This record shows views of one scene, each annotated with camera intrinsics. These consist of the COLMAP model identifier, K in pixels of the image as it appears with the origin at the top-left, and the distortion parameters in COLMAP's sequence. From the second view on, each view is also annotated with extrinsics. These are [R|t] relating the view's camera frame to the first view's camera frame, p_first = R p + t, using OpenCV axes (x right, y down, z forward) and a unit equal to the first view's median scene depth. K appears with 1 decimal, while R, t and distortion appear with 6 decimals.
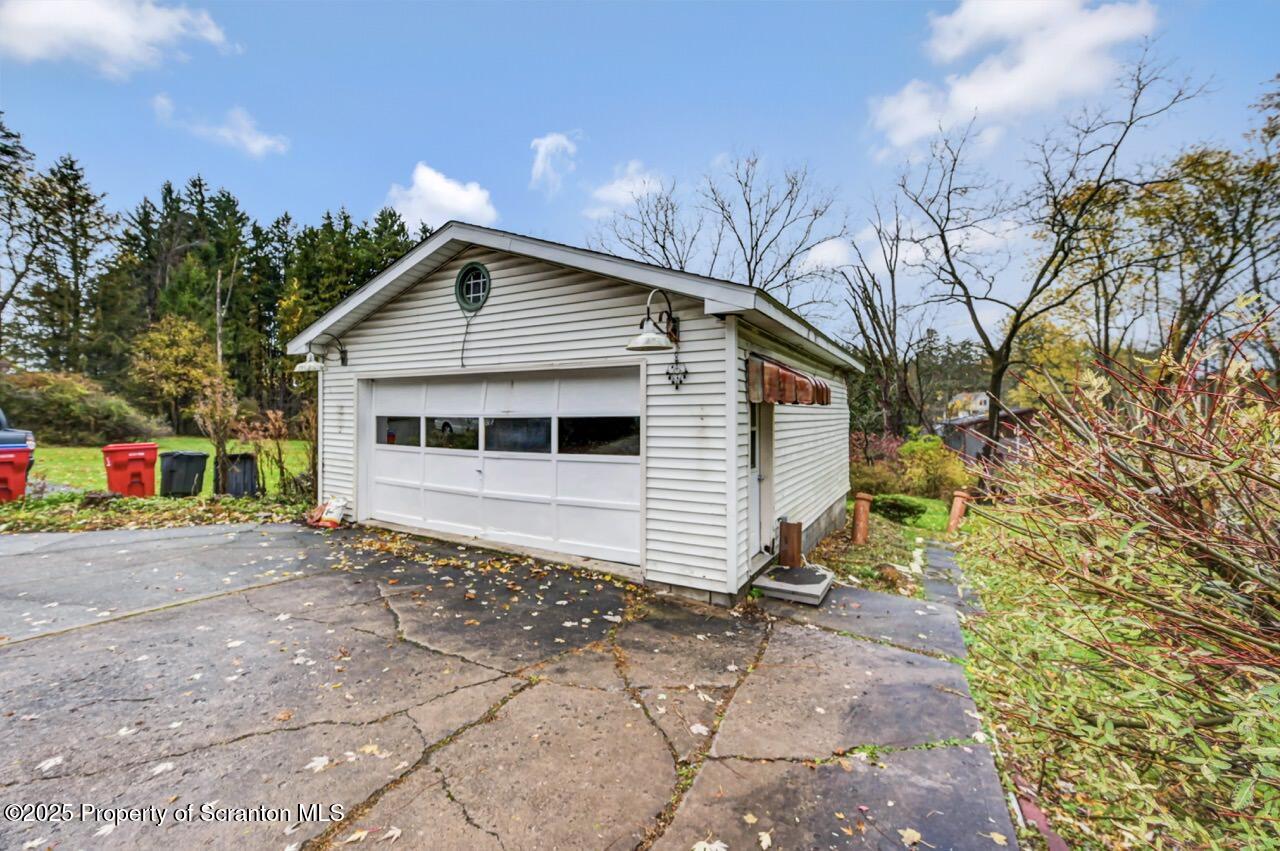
lens RADIAL K [[520.9, 0, 645.9], [0, 520.9, 411.5], [0, 0, 1]] dist [-0.002348, 0.000868]
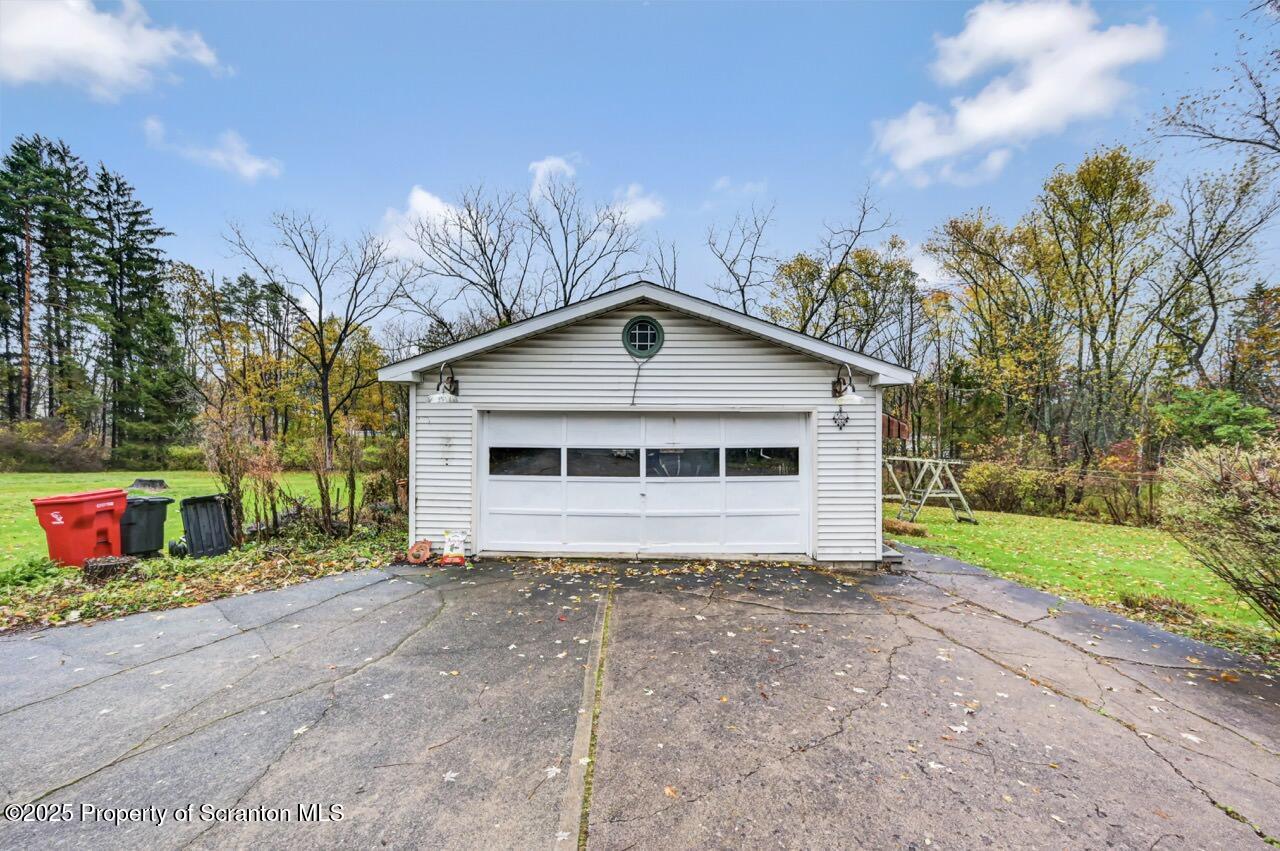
lens RADIAL K [[520.9, 0, 643.0], [0, 520.9, 427.4], [0, 0, 1]] dist [-0.002348, 0.000868]
pose [[0.875873, -0.004012, 0.482524, -0.928543], [-0.002125, 0.999924, 0.012173, -0.052653], [-0.482536, -0.011687, 0.875798, -0.022123]]
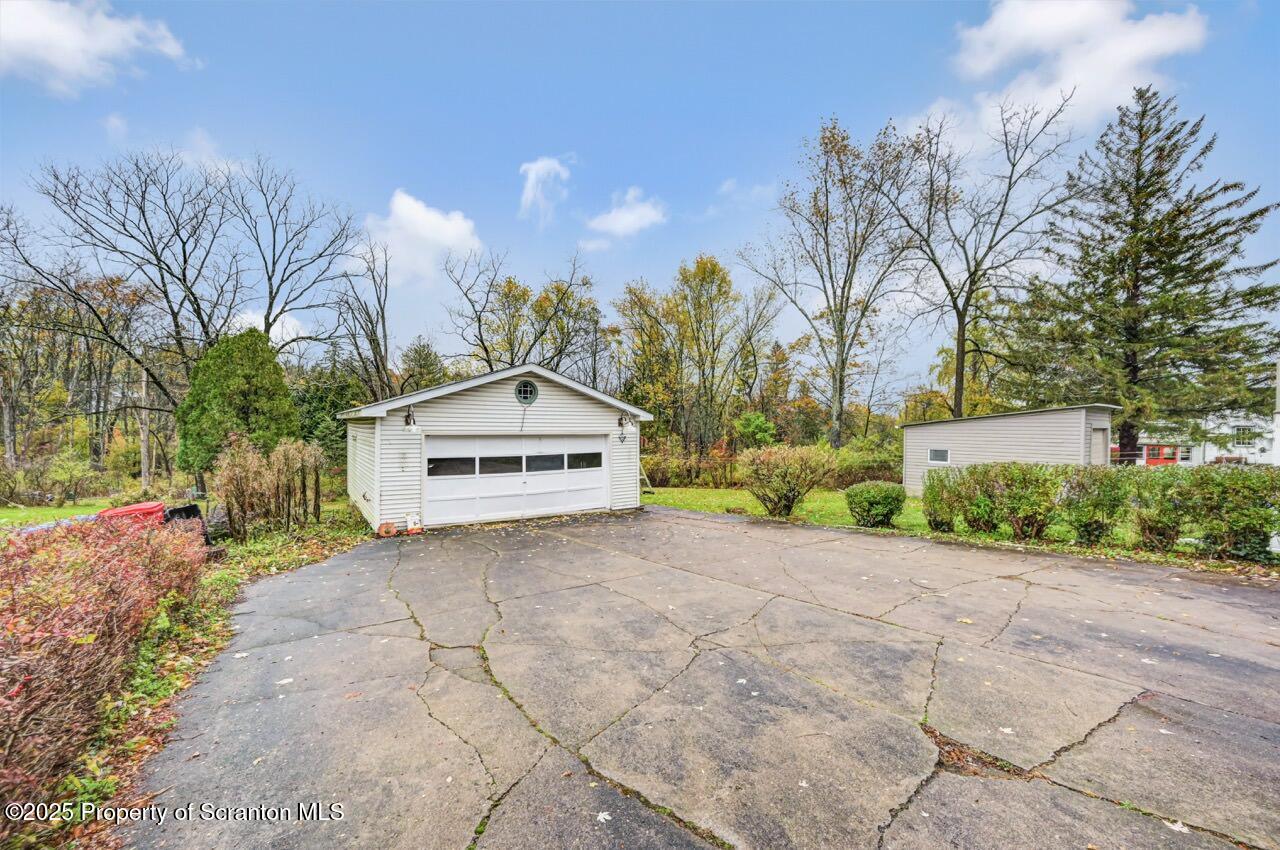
lens RADIAL K [[526.6, 0, 640.7], [0, 526.6, 429.6], [0, 0, 1]] dist [-0.001089, -0.000017]
pose [[0.440890, -0.013386, 0.897461, -2.058958], [-0.009016, 0.999772, 0.019342, -0.140739], [-0.897516, -0.016619, 0.440669, -0.321364]]
